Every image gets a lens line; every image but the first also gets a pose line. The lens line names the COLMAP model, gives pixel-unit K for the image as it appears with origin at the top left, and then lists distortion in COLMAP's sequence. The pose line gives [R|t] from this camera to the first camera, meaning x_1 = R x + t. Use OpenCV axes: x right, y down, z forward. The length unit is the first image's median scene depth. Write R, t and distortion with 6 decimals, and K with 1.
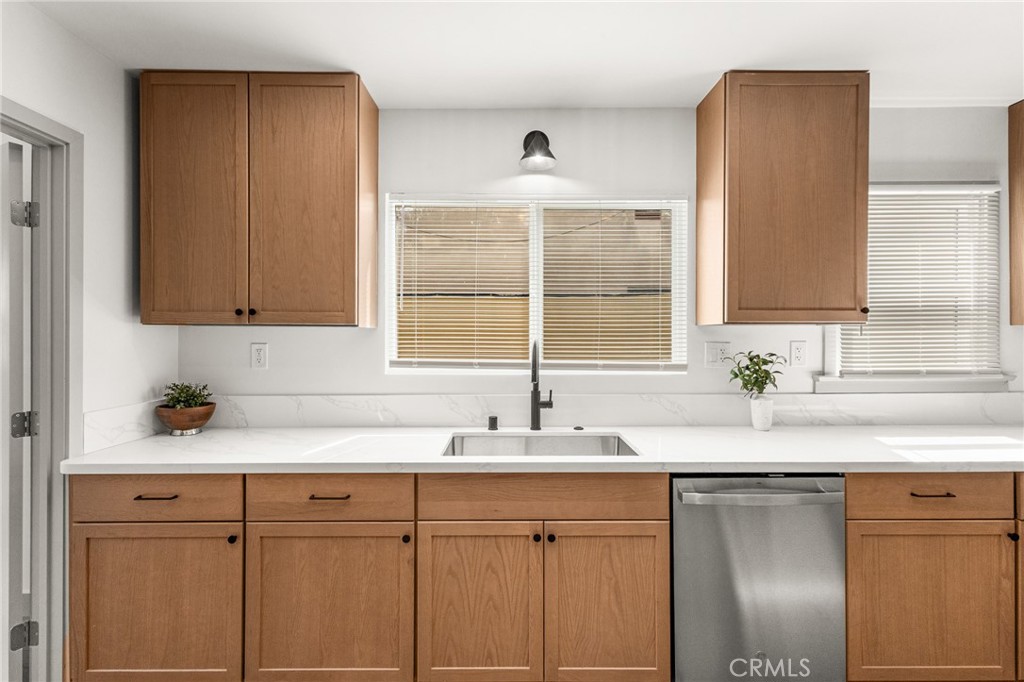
lens RADIAL K [[468.1, 0, 512.5], [0, 468.1, 333.2], [0, 0, 1]] dist [-0.001043, -0.000584]
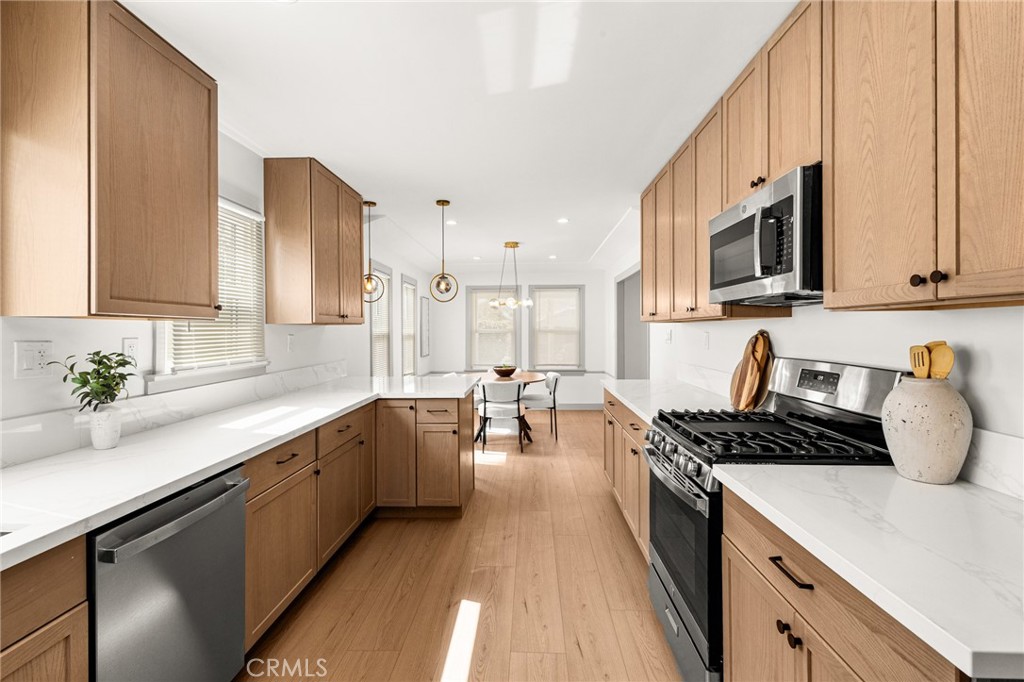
lens RADIAL K [[468.1, 0, 512.5], [0, 468.1, 333.2], [0, 0, 1]] dist [-0.001043, -0.000584]
pose [[0.045665, -0.003674, 0.998950, -0.251288], [-0.001668, 0.999992, 0.003754, 0.003577], [-0.998955, -0.001838, 0.045659, 0.265185]]
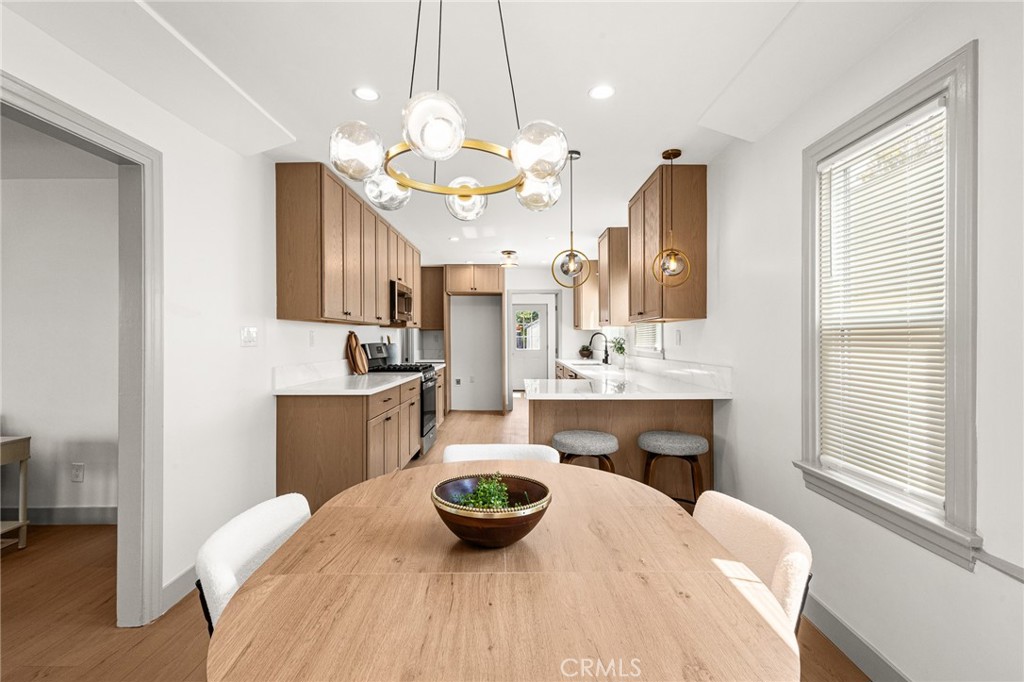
lens RADIAL K [[468.1, 0, 512.5], [0, 468.1, 333.2], [0, 0, 1]] dist [-0.001043, -0.000584]
pose [[-0.011382, -0.006217, -0.999916, 3.097992], [0.010004, 0.999930, -0.006331, 0.029144], [0.999885, -0.010075, -0.011319, 0.467487]]
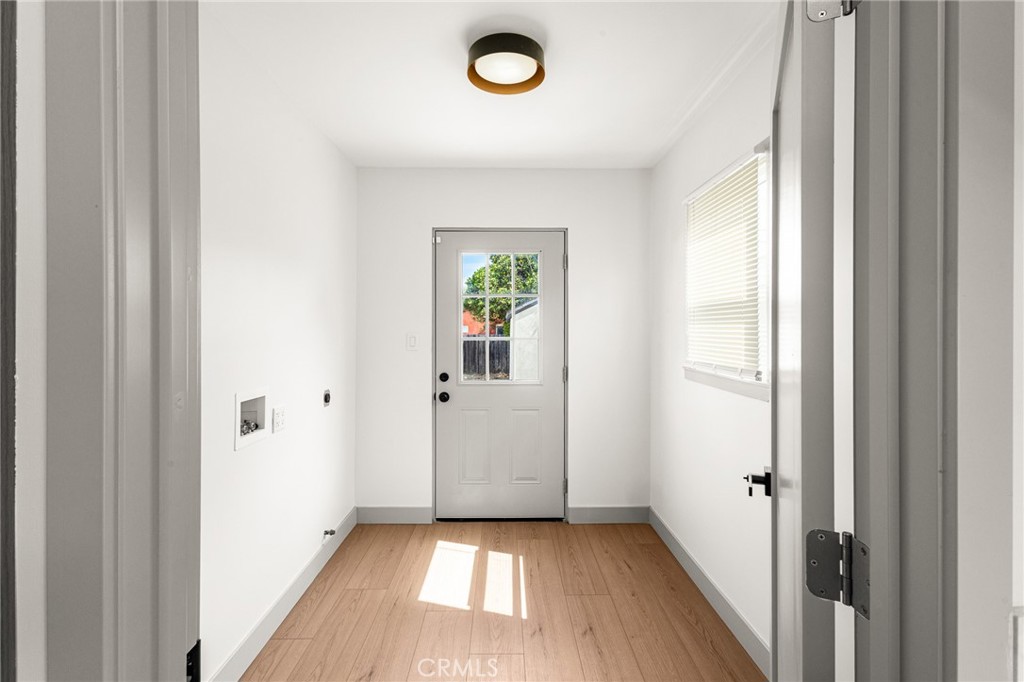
lens RADIAL K [[468.1, 0, 512.5], [0, 468.1, 333.2], [0, 0, 1]] dist [-0.001043, -0.000584]
pose [[-0.003481, 0.003195, -0.999989, -0.568394], [0.008999, 0.999955, 0.003163, 0.010756], [0.999953, -0.008988, -0.003510, 0.625053]]
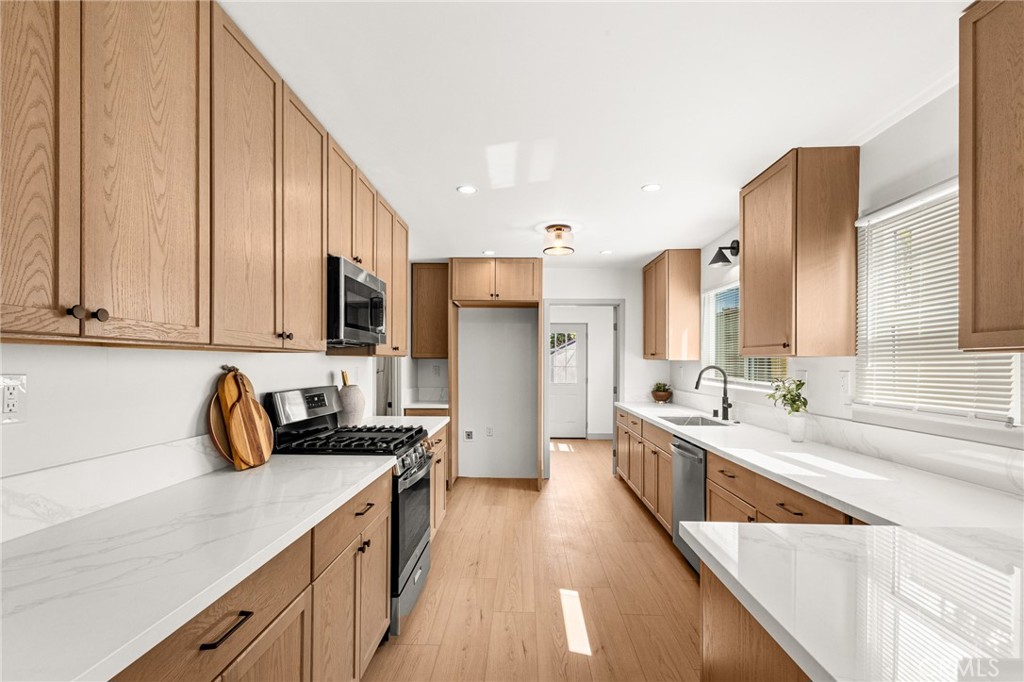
lens RADIAL K [[475.0, 0, 512.9], [0, 475.0, 359.0], [0, 0, 1]] dist [0.004687, 0.000385]
pose [[-0.028230, -0.005254, -0.999588, 1.870509], [0.003745, 0.999979, -0.005361, -0.008628], [0.999594, -0.003895, -0.028210, 0.290185]]
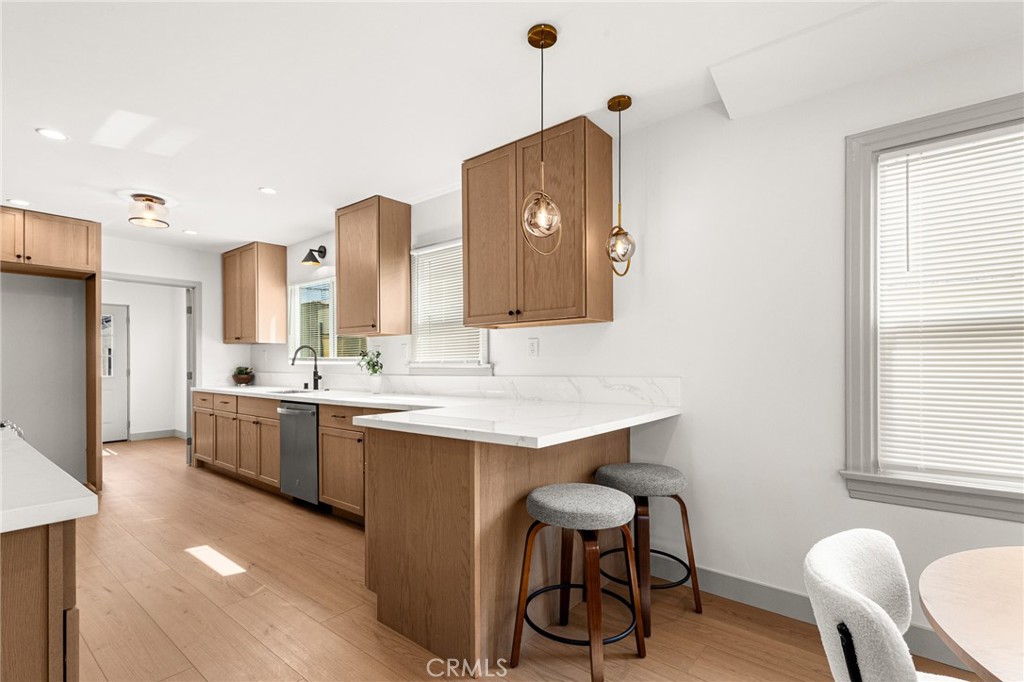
lens RADIAL K [[475.0, 0, 512.9], [0, 475.0, 359.0], [0, 0, 1]] dist [0.004687, 0.000385]
pose [[0.771535, -0.005875, -0.636160, 2.178478], [0.010878, 0.999933, 0.003959, 0.072793], [0.636094, -0.009974, 0.771547, -0.087312]]
